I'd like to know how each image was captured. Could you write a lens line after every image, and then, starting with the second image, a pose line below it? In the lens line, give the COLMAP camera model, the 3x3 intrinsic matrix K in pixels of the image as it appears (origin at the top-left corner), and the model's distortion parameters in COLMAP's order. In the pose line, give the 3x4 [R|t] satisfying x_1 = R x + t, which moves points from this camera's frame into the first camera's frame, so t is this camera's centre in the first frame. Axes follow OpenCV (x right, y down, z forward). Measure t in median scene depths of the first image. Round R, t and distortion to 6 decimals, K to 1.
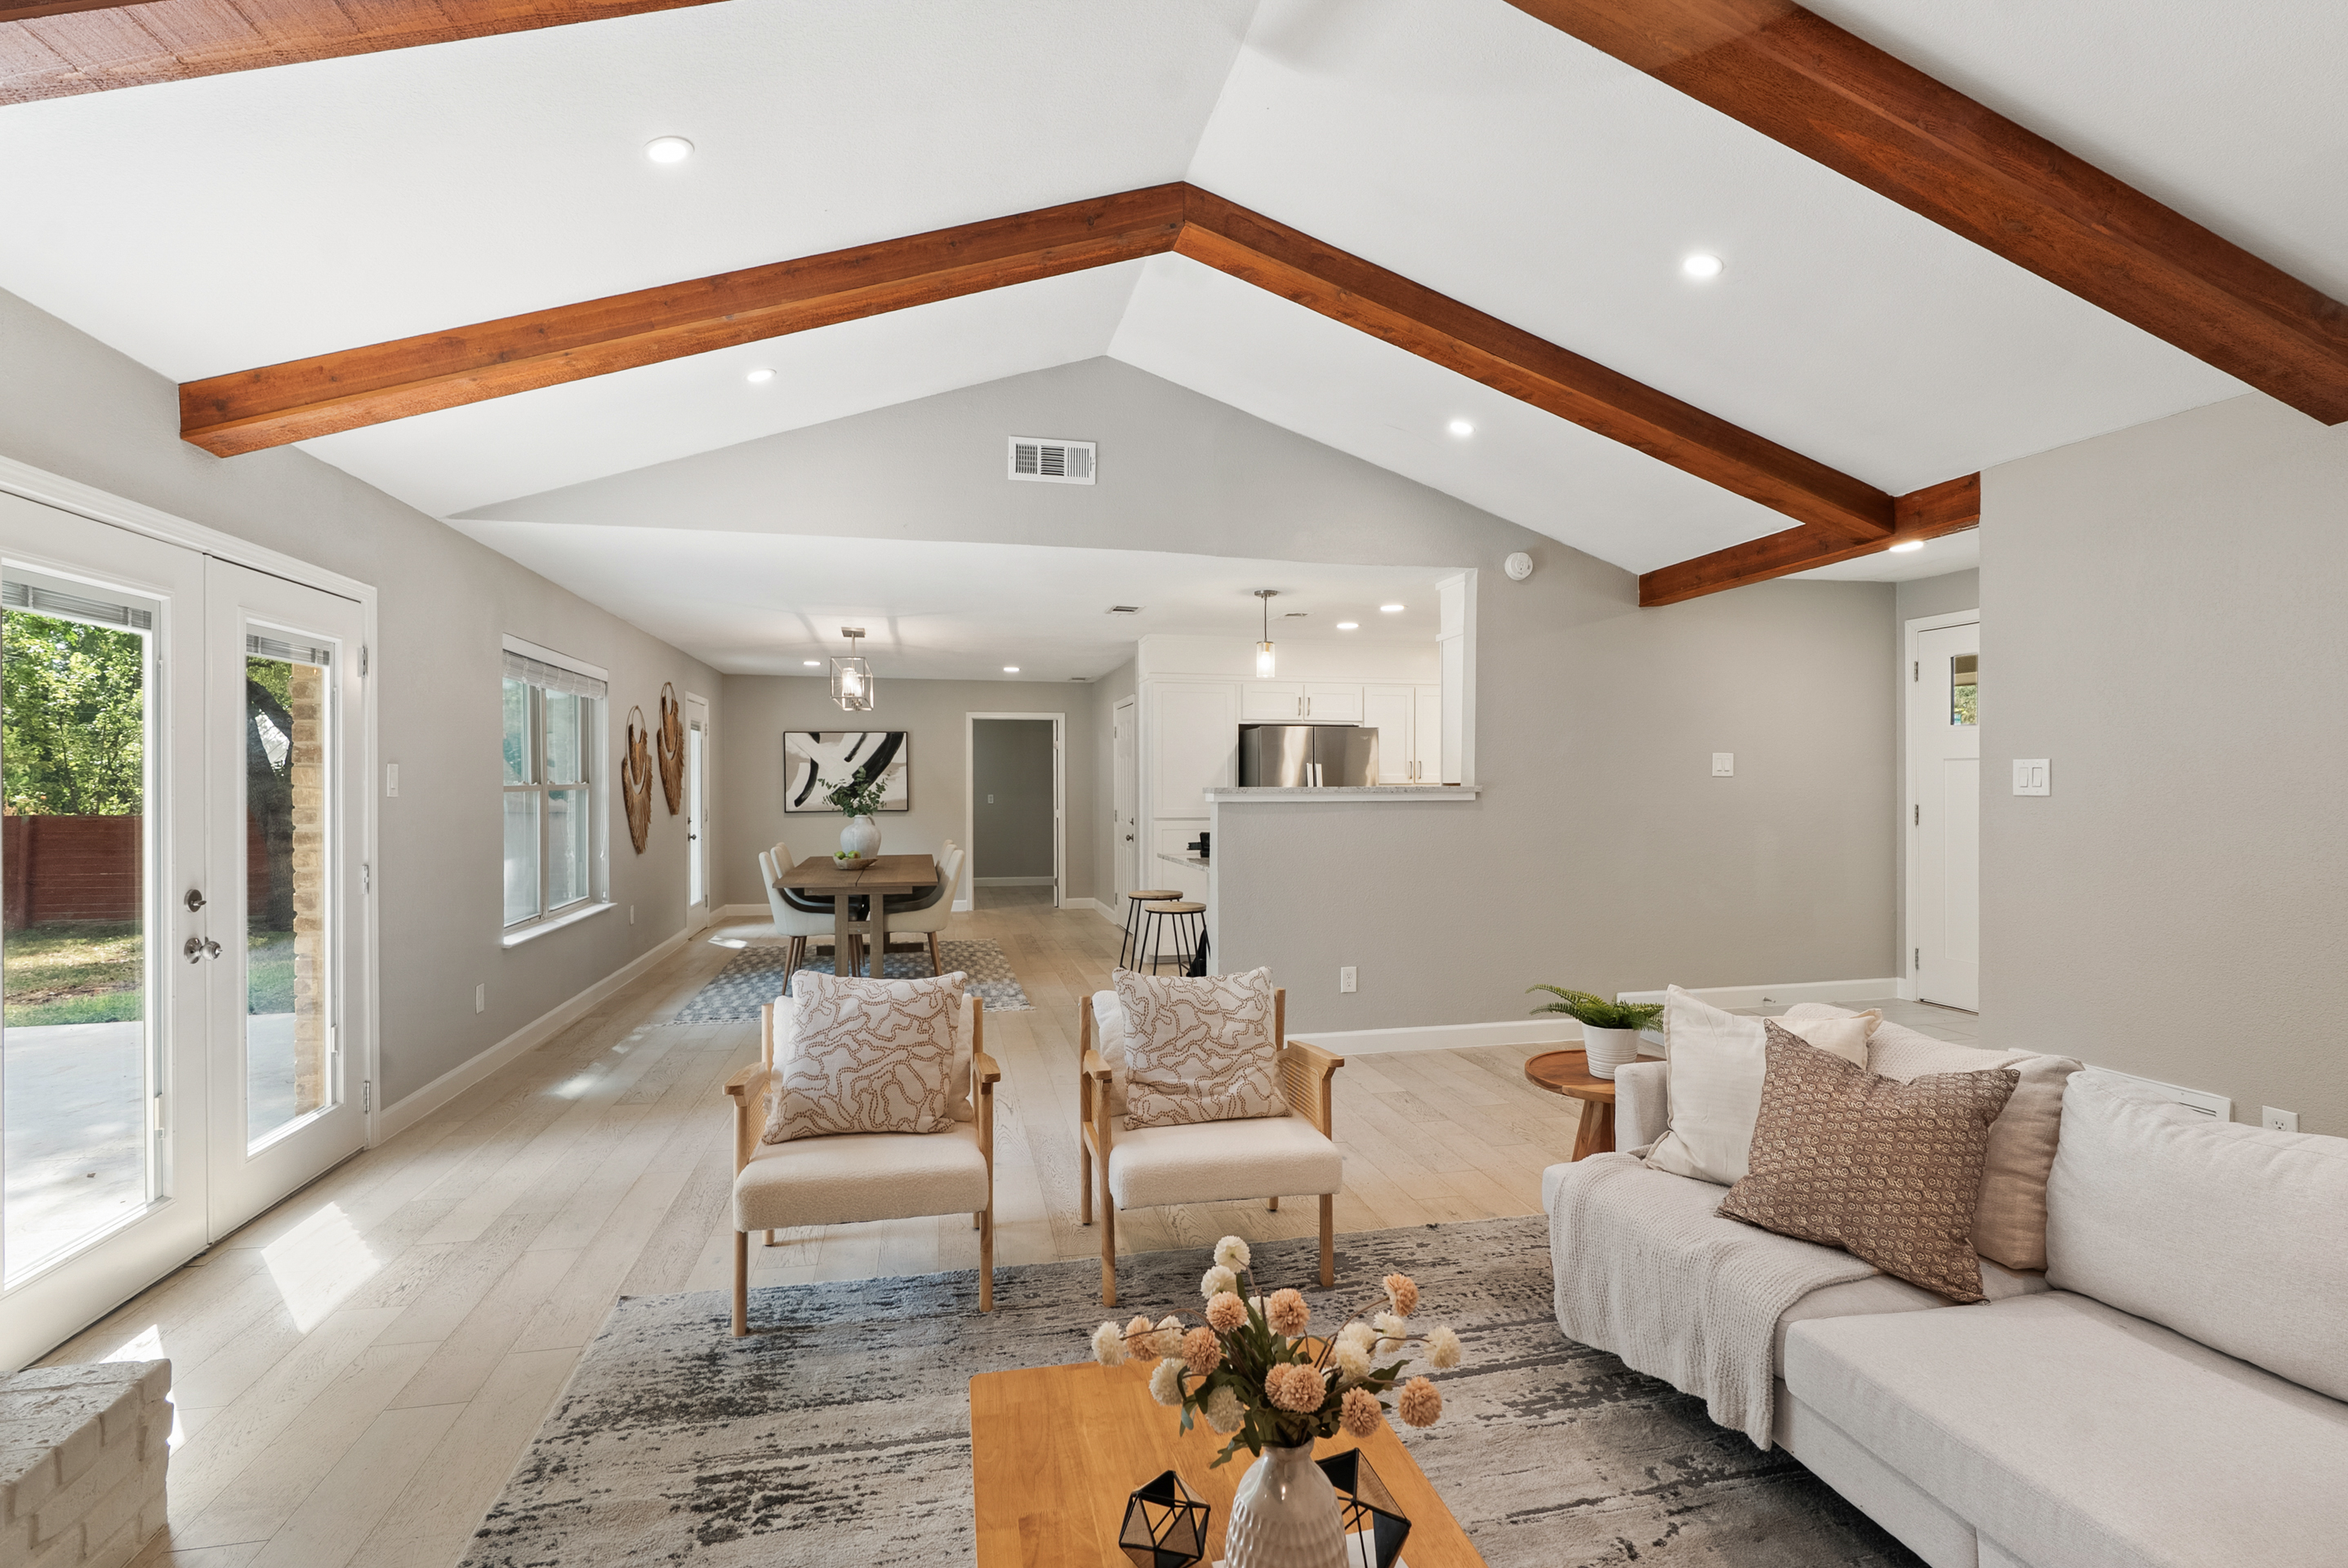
lens RADIAL K [[1077.1, 0, 1188.7], [0, 1077.1, 752.8], [0, 0, 1]] dist [-0.012802, 0.007480]
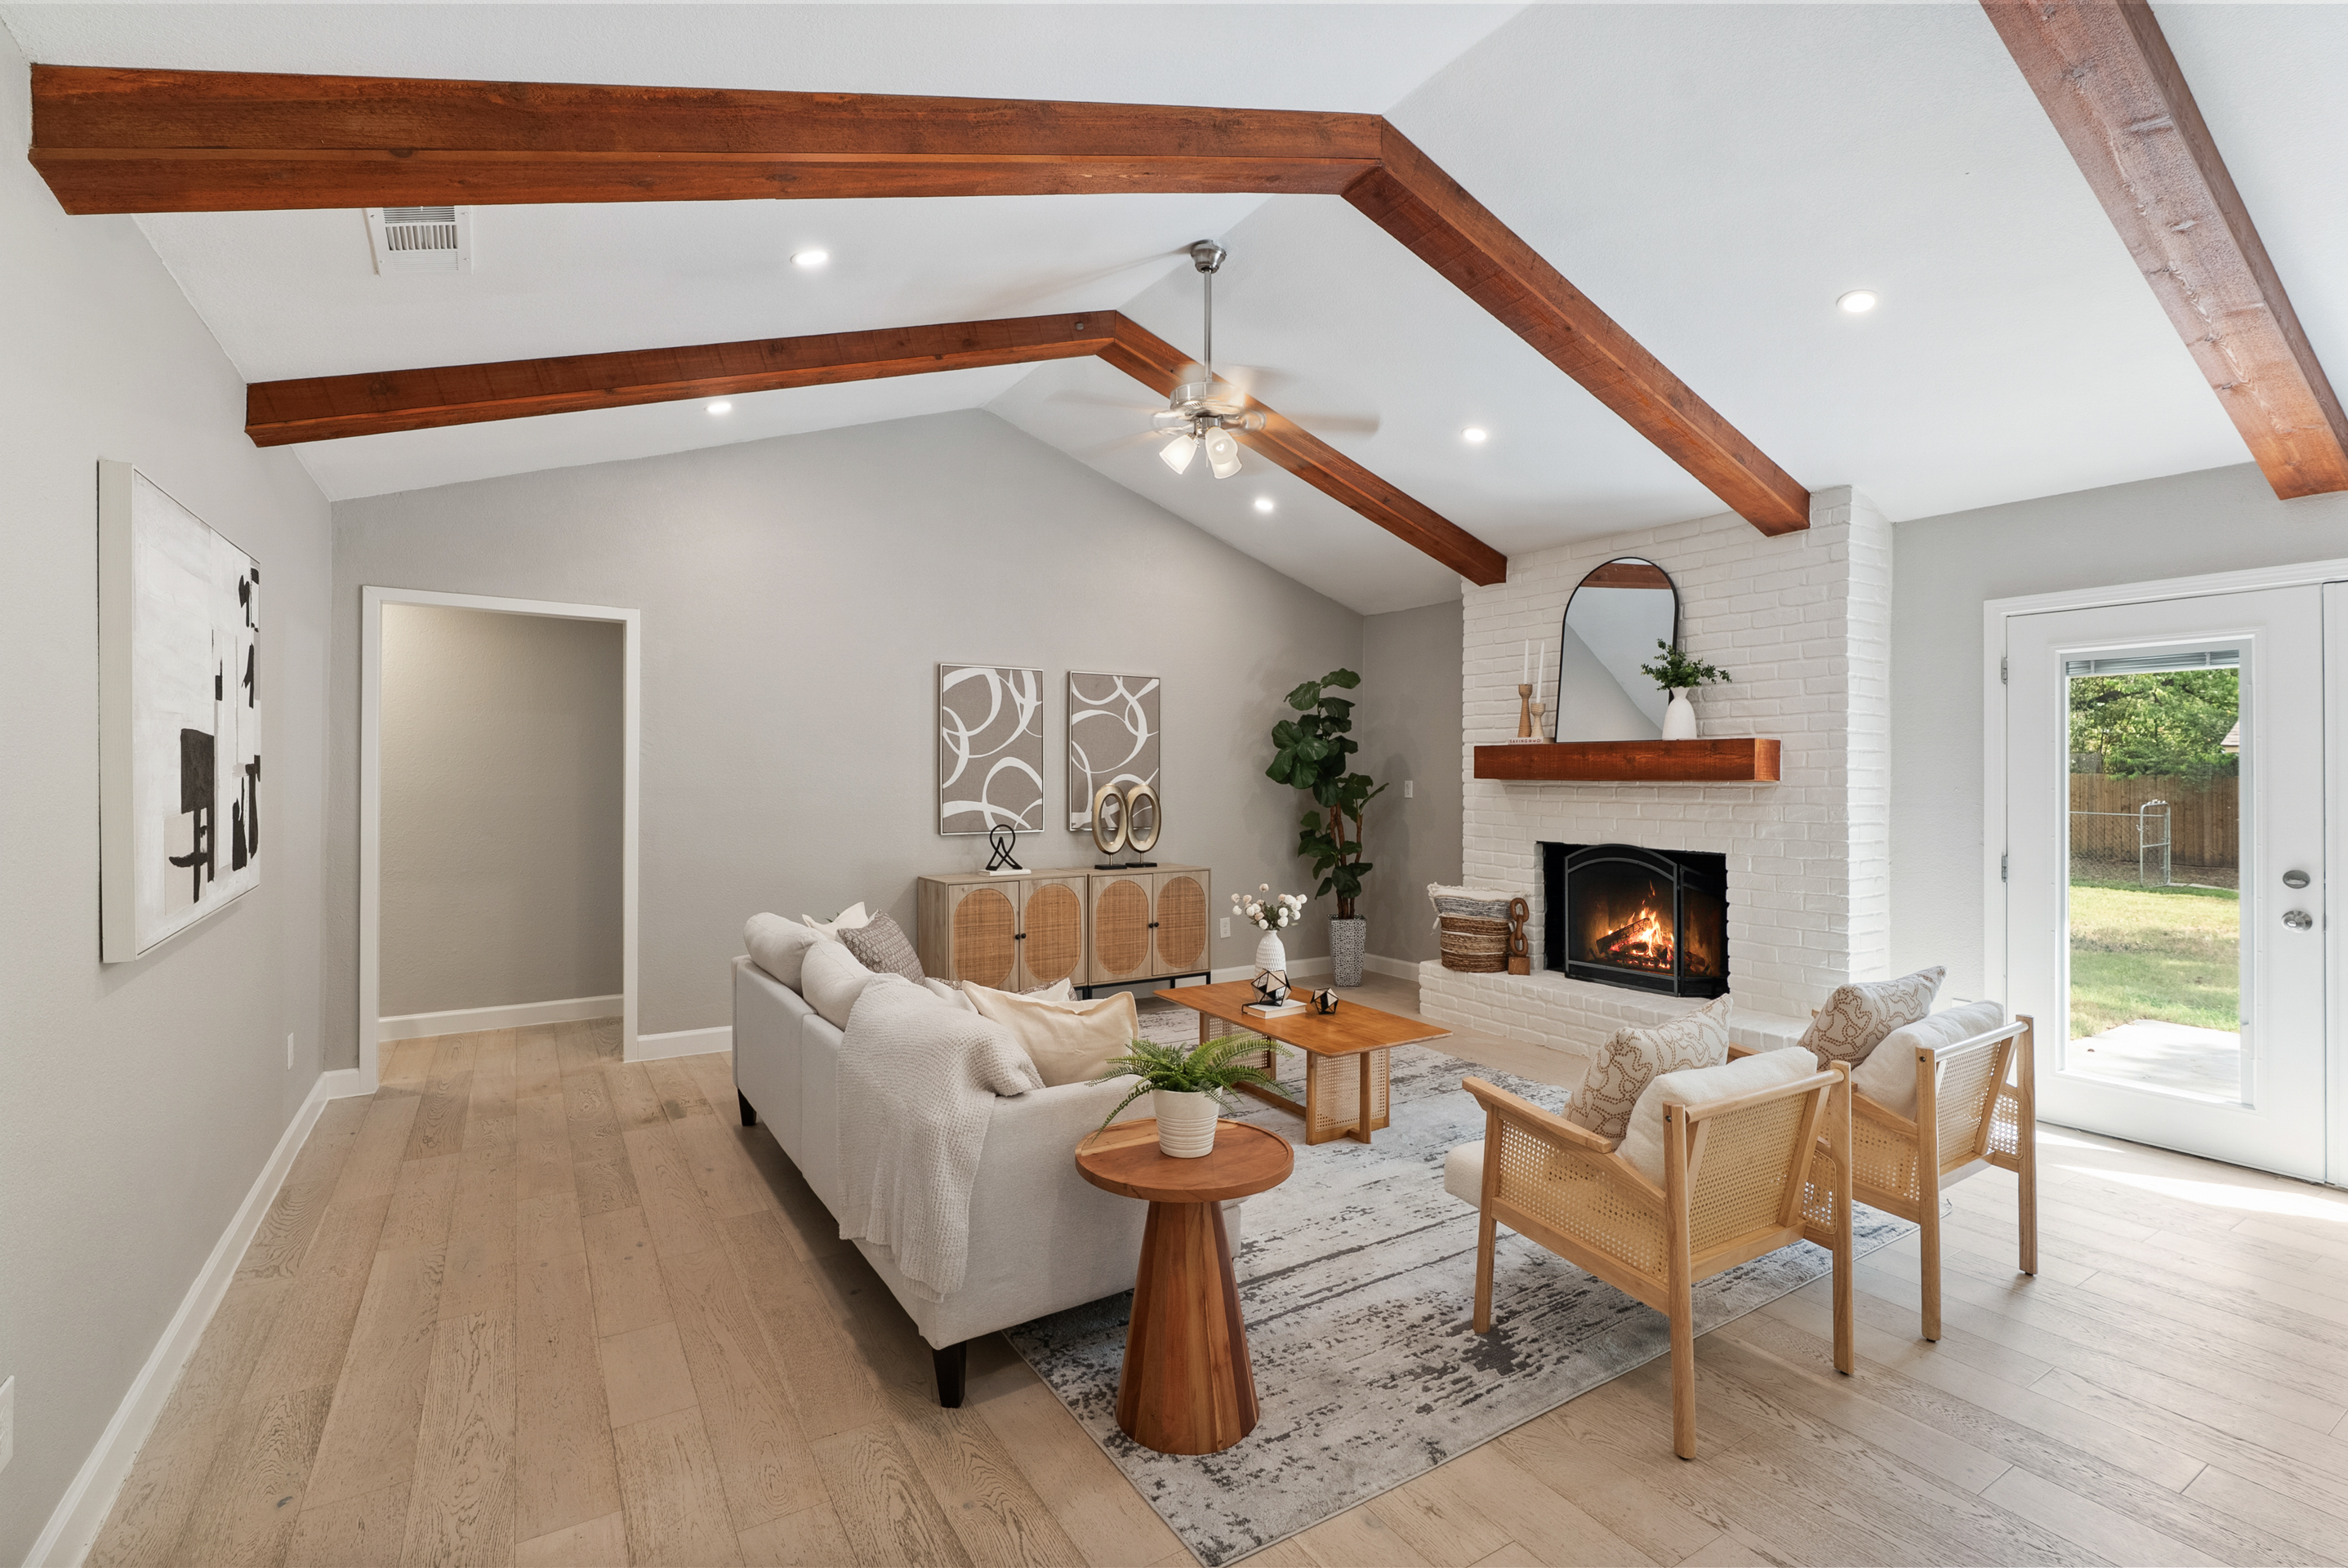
lens RADIAL K [[1077.1, 0, 1188.7], [0, 1077.1, 752.8], [0, 0, 1]] dist [-0.012802, 0.007480]
pose [[-0.940412, -0.015440, -0.339686, 0.726011], [-0.000982, 0.999088, -0.042695, 0.051979], [0.340035, -0.039817, -0.939569, 1.921213]]
